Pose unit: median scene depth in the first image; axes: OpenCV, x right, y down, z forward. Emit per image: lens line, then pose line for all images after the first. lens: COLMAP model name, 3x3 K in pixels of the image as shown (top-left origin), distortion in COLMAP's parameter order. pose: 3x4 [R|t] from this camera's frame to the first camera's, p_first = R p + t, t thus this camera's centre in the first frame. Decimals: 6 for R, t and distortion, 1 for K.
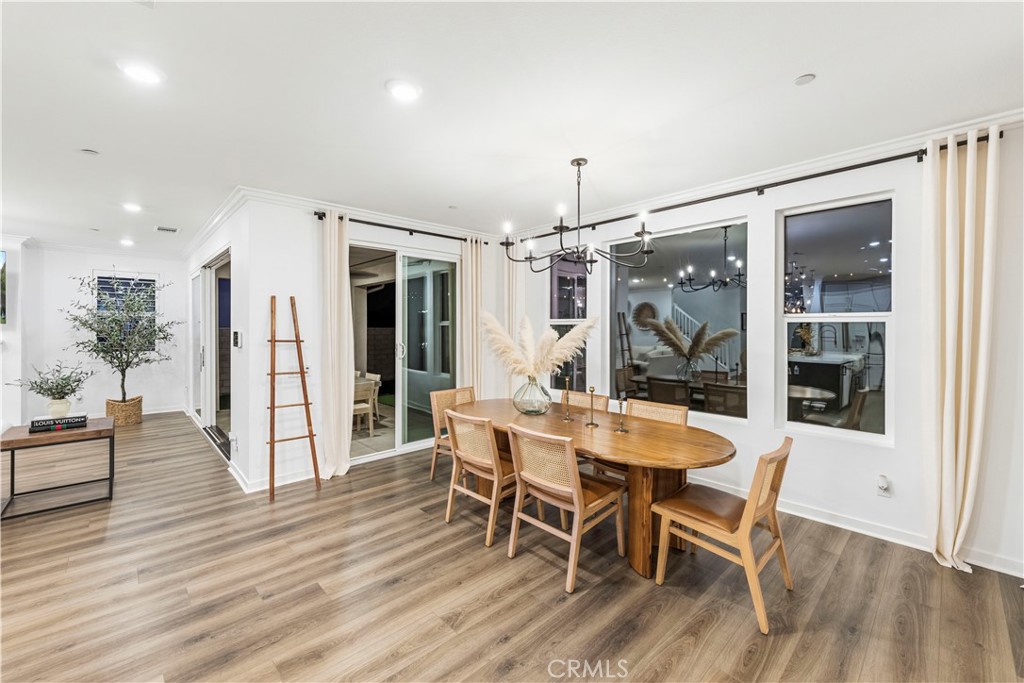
lens RADIAL K [[411.1, 0, 509.8], [0, 411.1, 332.4], [0, 0, 1]] dist [0.001871, -0.000558]
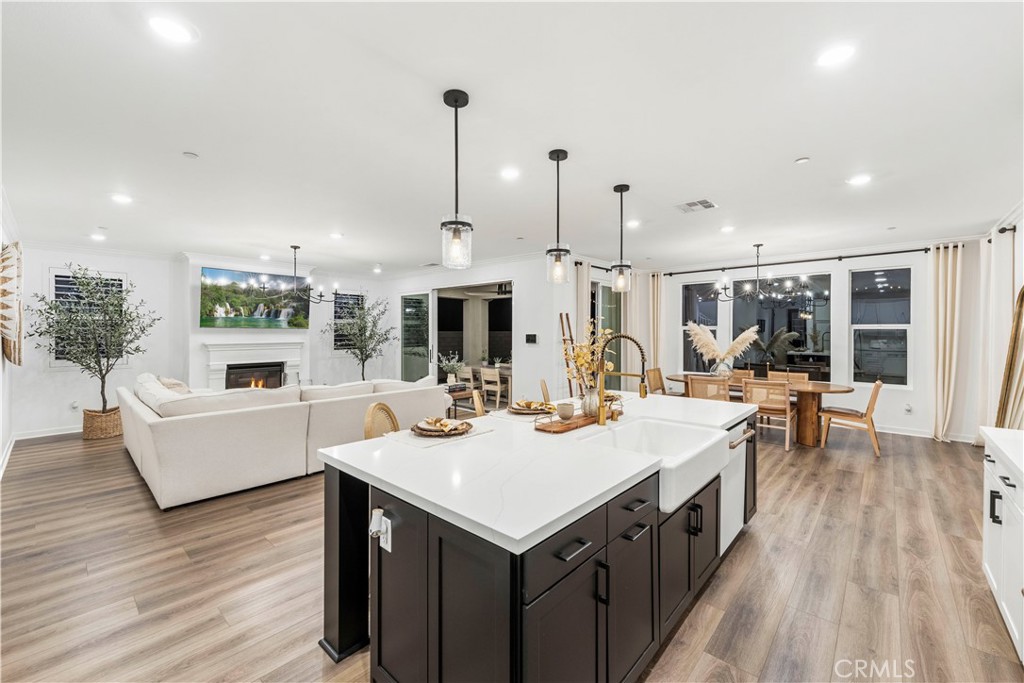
lens RADIAL K [[411.1, 0, 514.2], [0, 411.1, 337.2], [0, 0, 1]] dist [0.001871, -0.000558]
pose [[0.997173, 0.000037, 0.075137, -1.147759], [0.000062, 0.999999, -0.001313, 0.015867], [-0.075137, 0.001314, 0.997172, -0.853462]]
